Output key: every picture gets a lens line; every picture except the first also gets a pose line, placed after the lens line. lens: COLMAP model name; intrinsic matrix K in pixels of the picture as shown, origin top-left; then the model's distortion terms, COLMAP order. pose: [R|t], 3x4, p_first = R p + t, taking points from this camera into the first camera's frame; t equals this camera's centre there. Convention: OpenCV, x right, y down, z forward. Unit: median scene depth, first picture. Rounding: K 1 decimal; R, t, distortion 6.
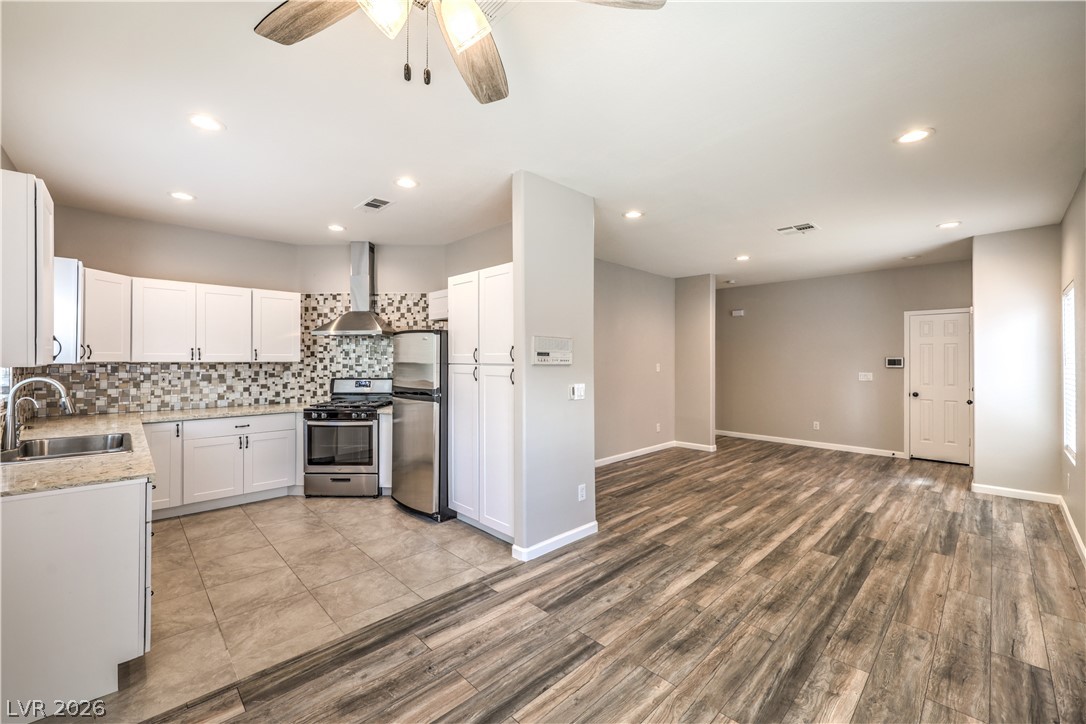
lens RADIAL K [[439.7, 0, 542.7], [0, 439.7, 358.5], [0, 0, 1]] dist [0.001290, -0.000654]
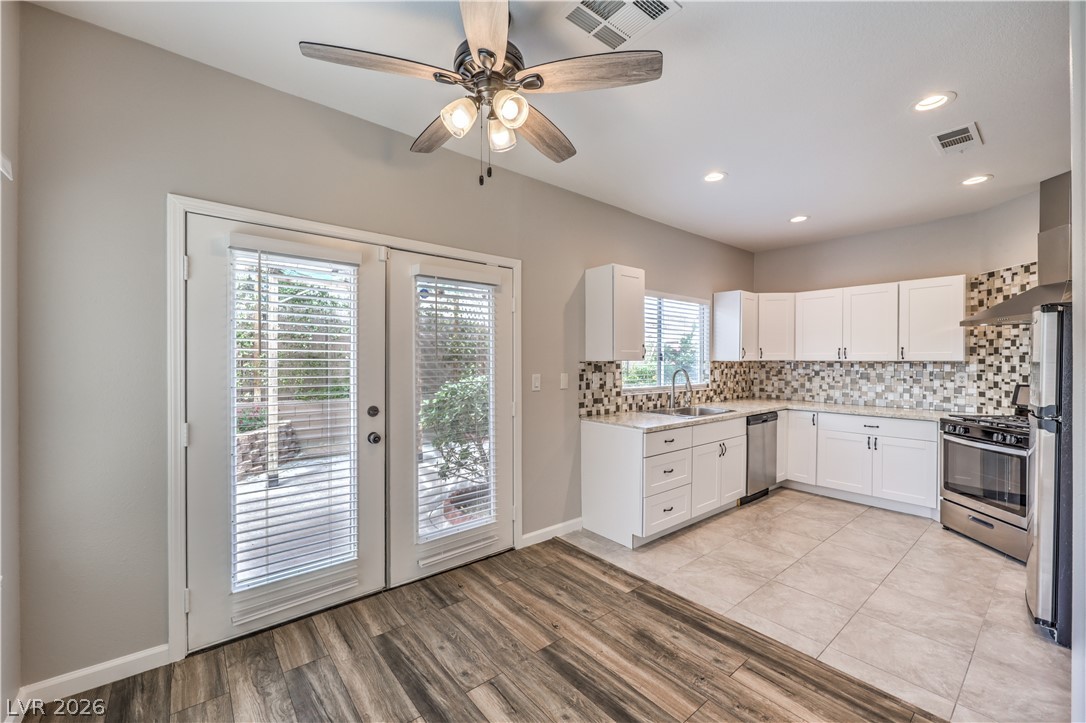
lens RADIAL K [[432.4, 0, 541.1], [0, 432.4, 363.9], [0, 0, 1]] dist [-0.001841, -0.000113]
pose [[-0.083067, 0.007140, -0.996518, 0.353511], [0.001941, 0.999974, 0.007003, 0.007007], [0.996542, -0.001353, -0.083079, 0.368473]]
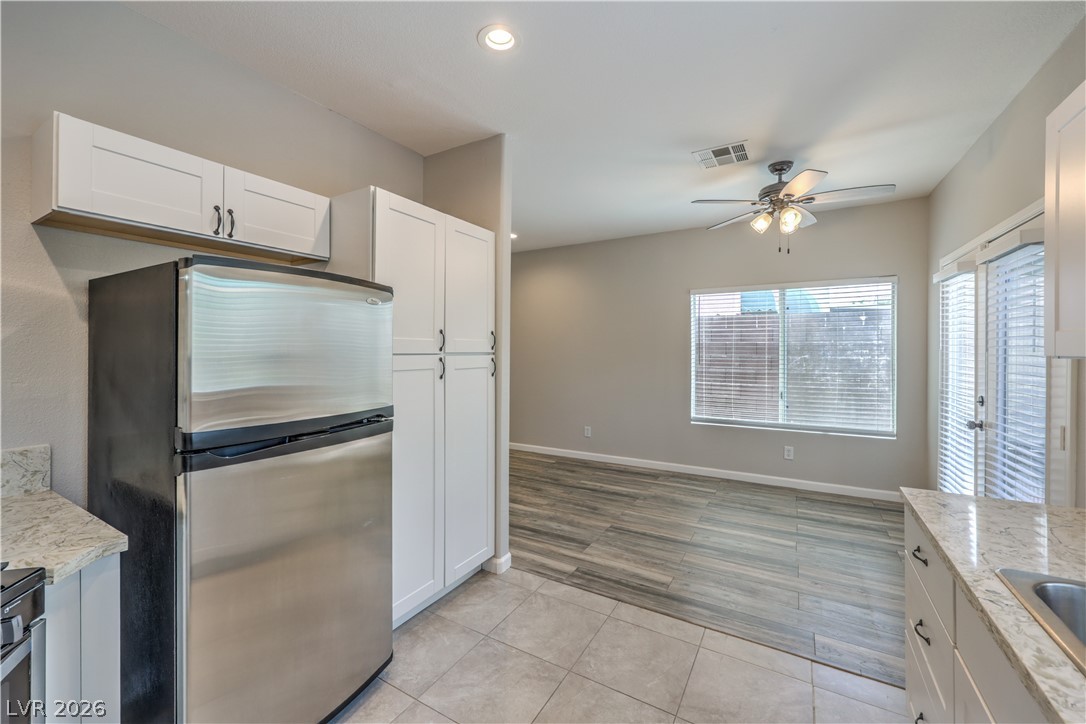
lens RADIAL K [[436.7, 0, 543.7], [0, 436.7, 351.8], [0, 0, 1]] dist [-0.000961, -0.000012]
pose [[-0.268436, -0.008397, 0.963261, -0.728131], [-0.007604, 0.999949, 0.006597, 0.004219], [-0.963267, -0.005554, -0.268486, 0.912450]]
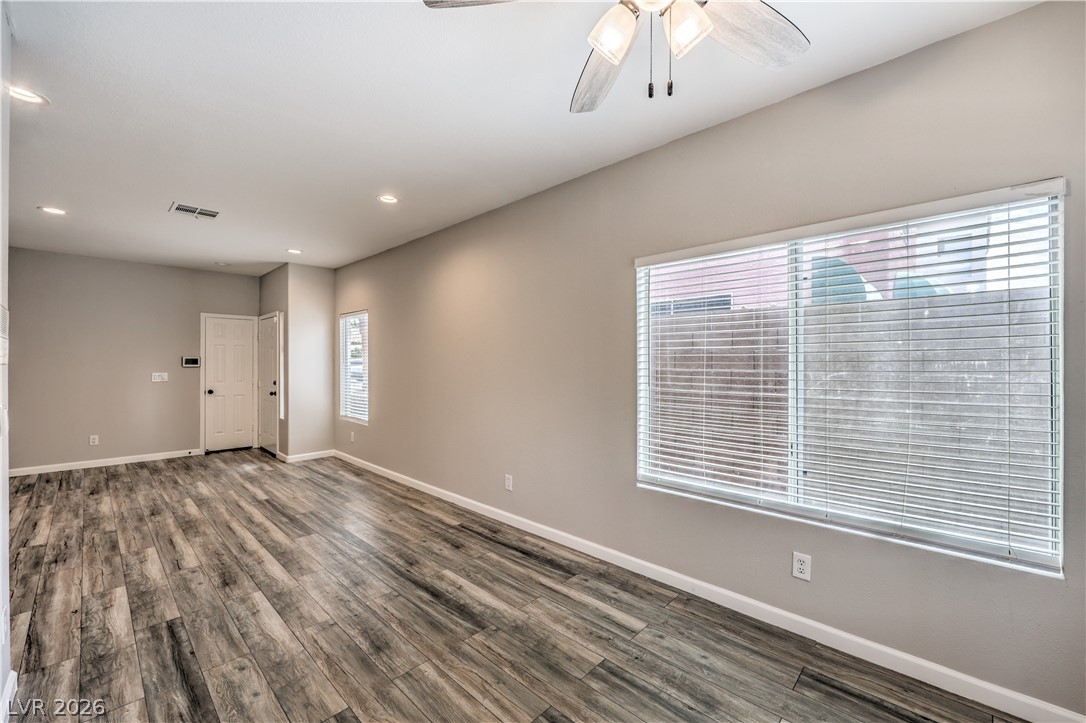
lens RADIAL K [[435.3, 0, 542.9], [0, 435.3, 363.2], [0, 0, 1]] dist [-0.001676, -0.000015]
pose [[-0.037134, -0.003854, 0.999303, -0.368928], [-0.006044, 0.999975, 0.003632, 0.005344], [-0.999292, -0.005905, -0.037157, 0.365761]]
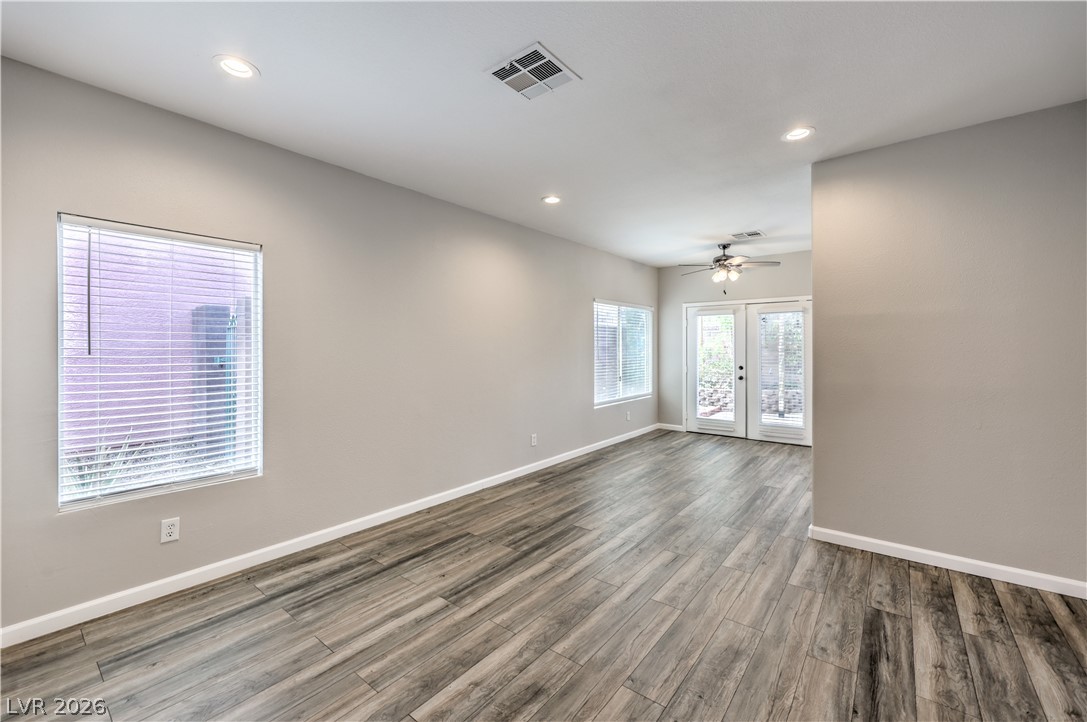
lens RADIAL K [[443.6, 0, 546.1], [0, 443.6, 349.1], [0, 0, 1]] dist [-0.002084, -0.000228]
pose [[-0.991879, 0.001151, -0.127176, 0.697306], [0.001613, 0.999992, -0.003533, 0.013364], [0.127171, -0.003709, -0.991874, 1.658160]]
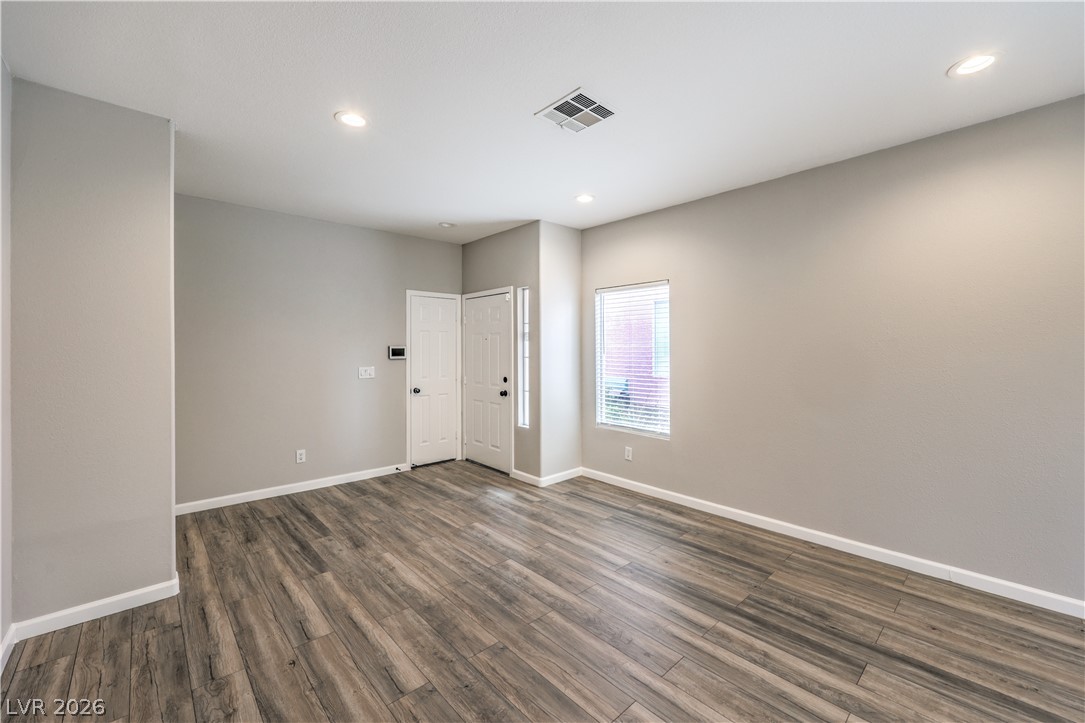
lens RADIAL K [[439.6, 0, 545.0], [0, 439.6, 347.5], [0, 0, 1]] dist [-0.002779, -0.000210]
pose [[0.027697, 0.001062, 0.999616, 0.028235], [-0.000792, 0.999999, -0.001041, 0.000834], [-0.999616, -0.000763, 0.027698, 1.143828]]
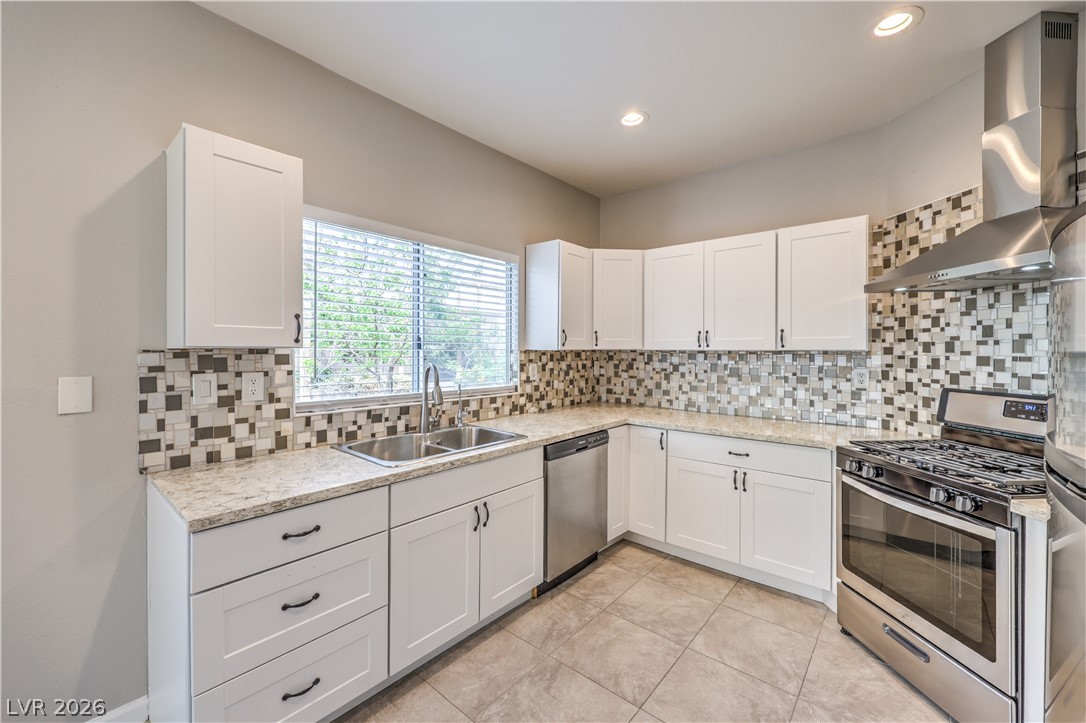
lens RADIAL K [[436.7, 0, 543.7], [0, 436.7, 351.3], [0, 0, 1]] dist [-0.000961, -0.000012]
pose [[0.099575, 0.000790, -0.995030, -0.107030], [-0.000141, 1.000000, 0.000780, 0.010076], [0.995030, 0.000062, 0.099575, 0.705823]]
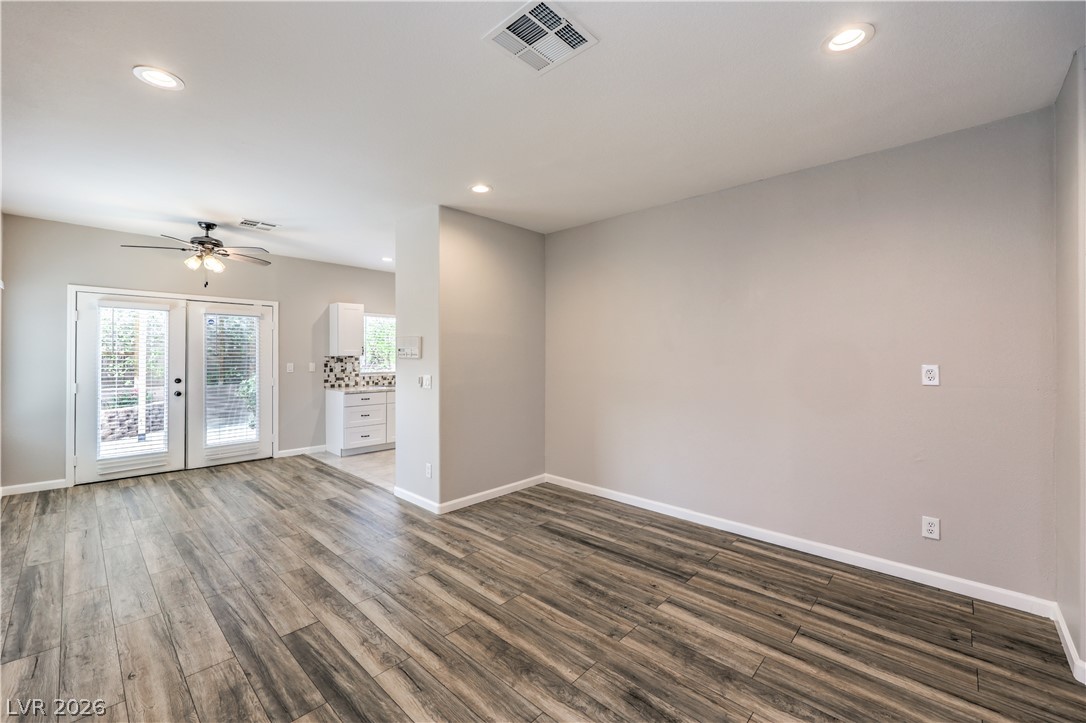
lens RADIAL K [[444.8, 0, 540.4], [0, 444.8, 351.4], [0, 0, 1]] dist [-0.004379, -0.000008]
pose [[0.040639, -0.007853, -0.999143, 1.107200], [0.002056, 0.999968, -0.007776, 0.004869], [0.999172, -0.001739, 0.040654, 1.095819]]
